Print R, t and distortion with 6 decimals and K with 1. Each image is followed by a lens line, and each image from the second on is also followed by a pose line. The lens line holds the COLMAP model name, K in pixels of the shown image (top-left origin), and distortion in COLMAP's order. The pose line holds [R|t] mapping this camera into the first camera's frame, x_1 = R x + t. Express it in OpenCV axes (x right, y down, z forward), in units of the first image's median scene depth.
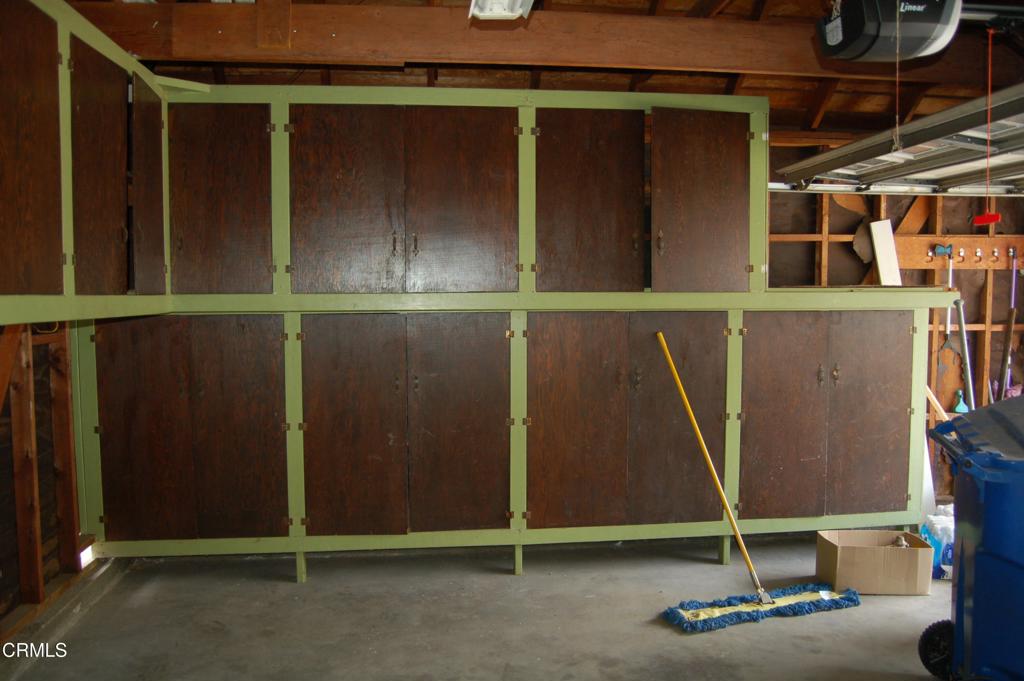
lens RADIAL K [[801.4, 0, 511.5], [0, 801.4, 338.2], [0, 0, 1]] dist [-0.093277, 0.039251]
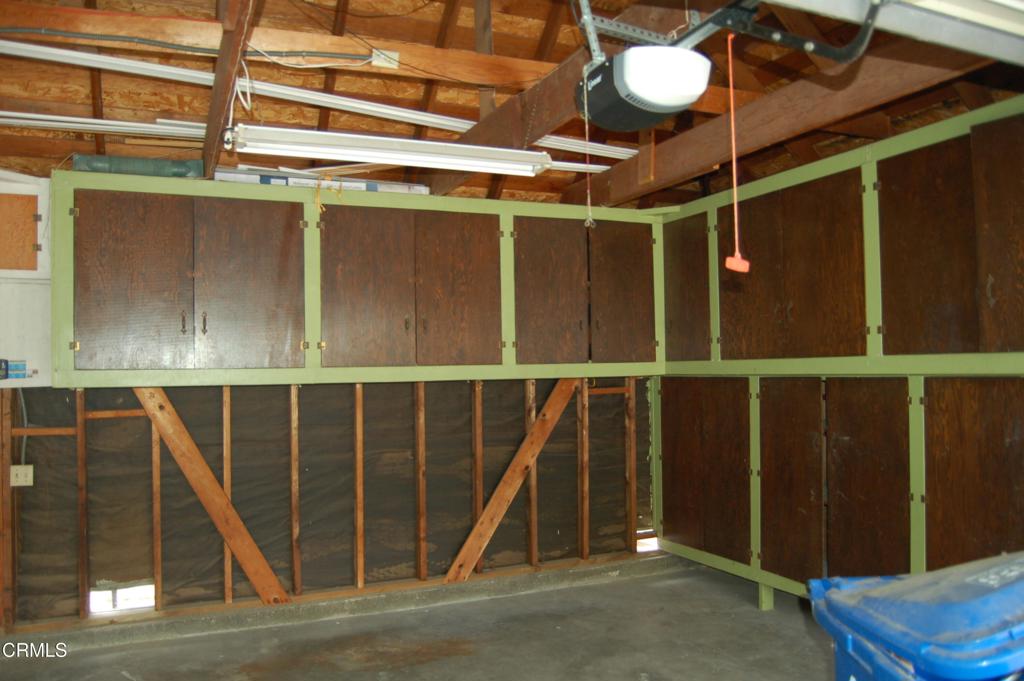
lens RADIAL K [[801.4, 0, 510.2], [0, 801.4, 344.0], [0, 0, 1]] dist [-0.093277, 0.039251]
pose [[0.292651, -0.029323, -0.955770, 0.771733], [-0.033951, 0.998581, -0.041032, -0.018903], [0.955616, 0.044457, 0.291240, 0.316102]]
